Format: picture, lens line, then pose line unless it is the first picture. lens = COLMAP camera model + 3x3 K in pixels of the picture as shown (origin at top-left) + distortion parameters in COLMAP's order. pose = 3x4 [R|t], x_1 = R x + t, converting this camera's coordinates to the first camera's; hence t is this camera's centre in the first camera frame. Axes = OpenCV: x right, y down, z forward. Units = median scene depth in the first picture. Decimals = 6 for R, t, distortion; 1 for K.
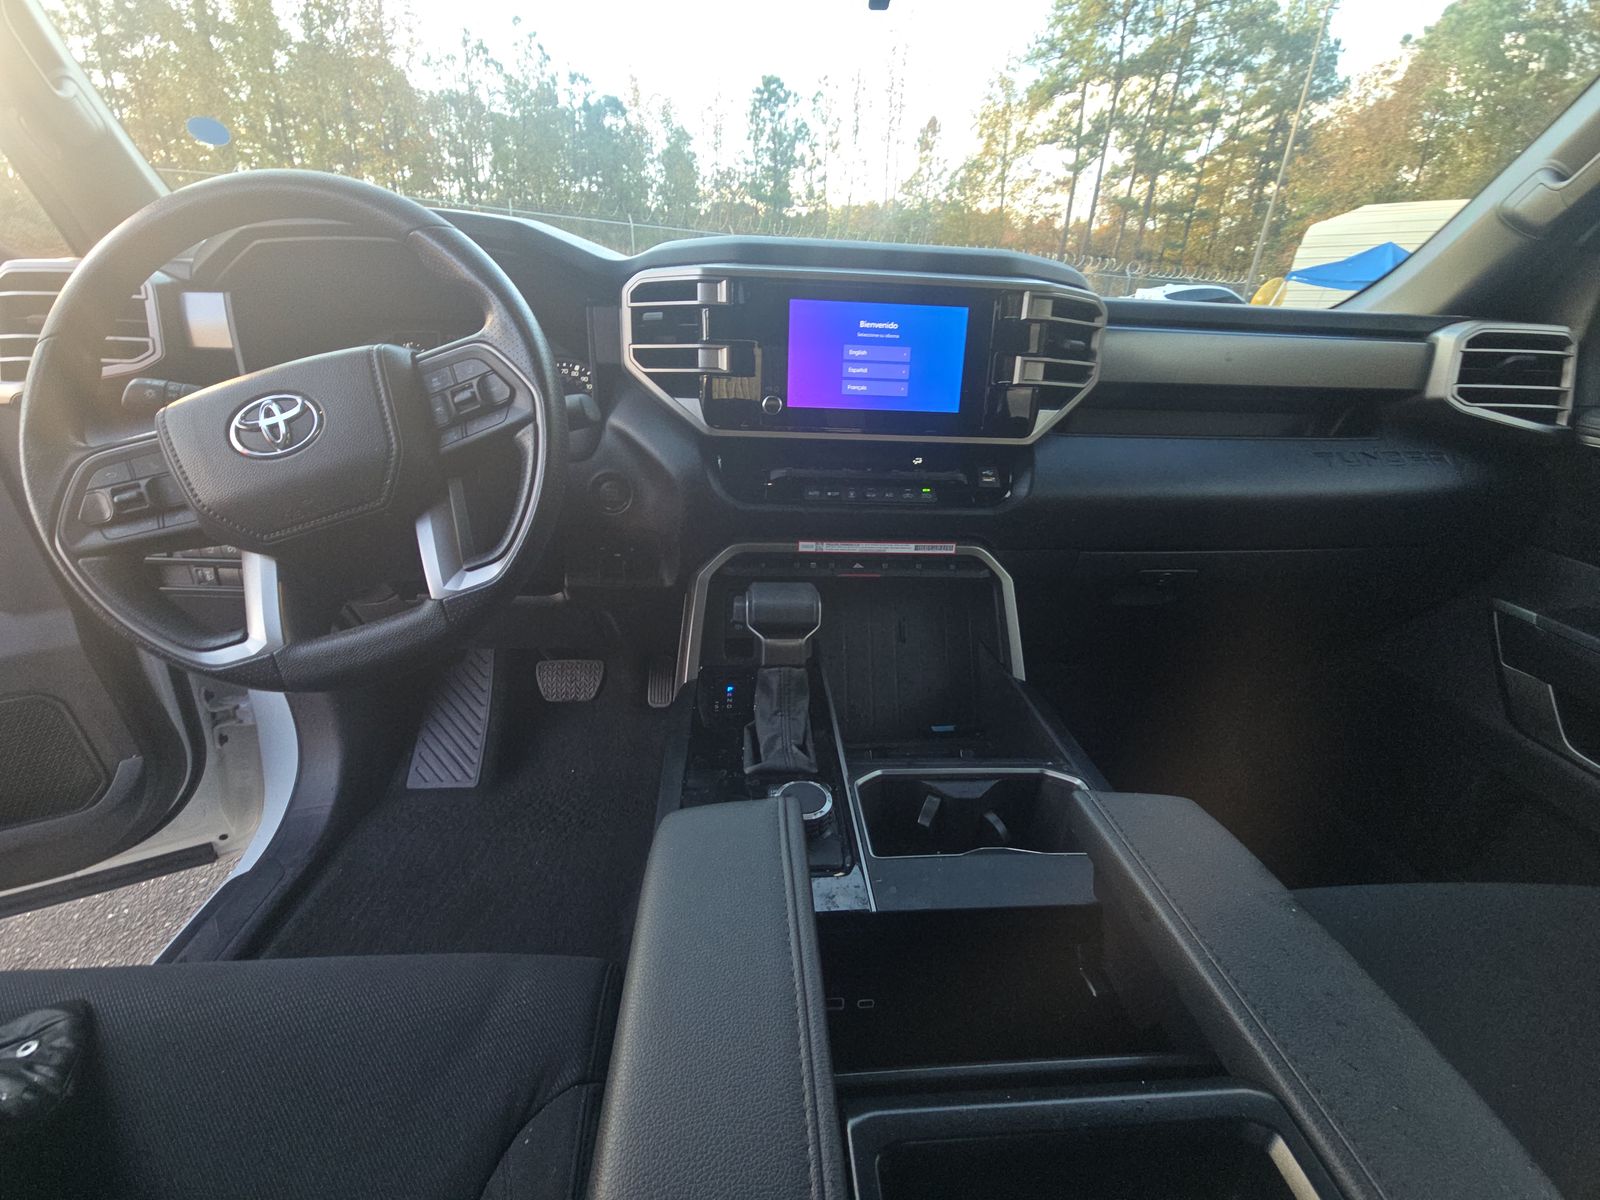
lens RADIAL K [[639.5, 0, 802.2], [0, 639.5, 592.2], [0, 0, 1]] dist [0.021330, 0.000224]
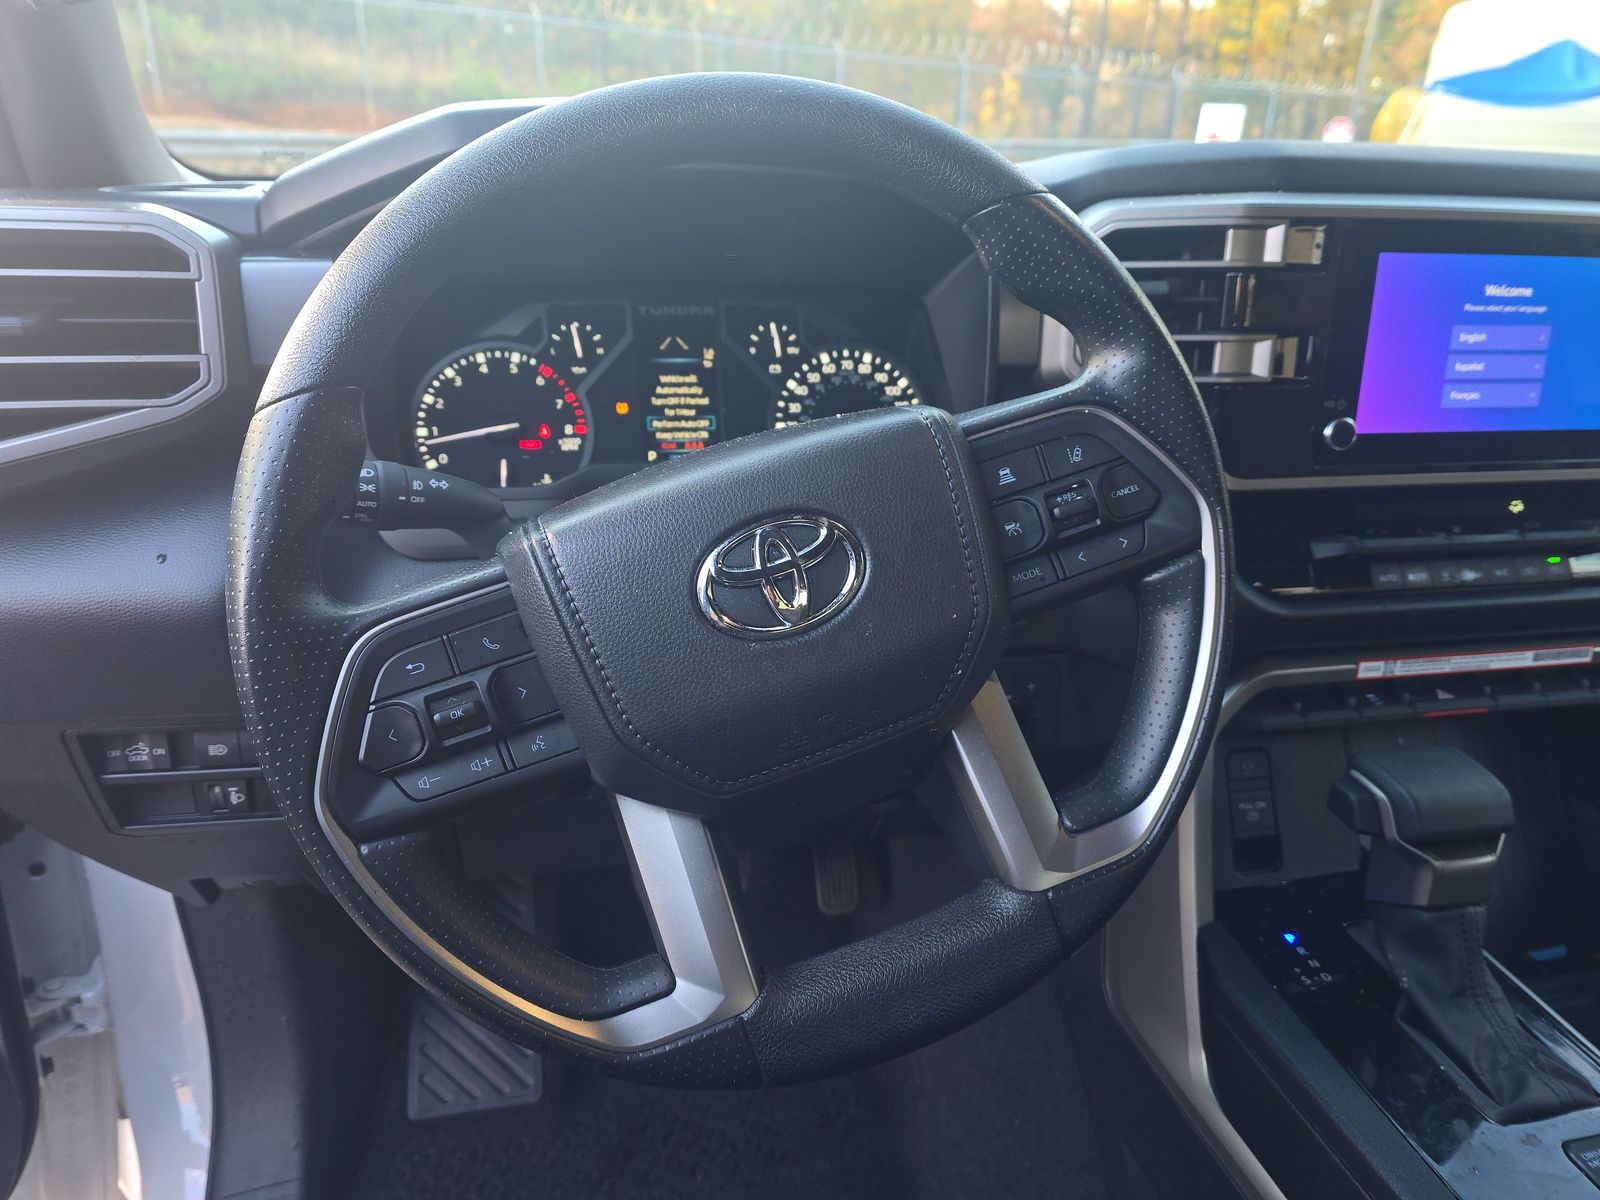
lens RADIAL K [[1094.1, 0, 799.3], [0, 1094.1, 604.7], [0, 0, 1]] dist [0.044782, -0.010381]
pose [[0.990871, -0.055225, 0.122986, -0.621142], [0.056935, 0.998323, -0.010435, -0.148387], [-0.122203, 0.017342, 0.992354, 0.075762]]
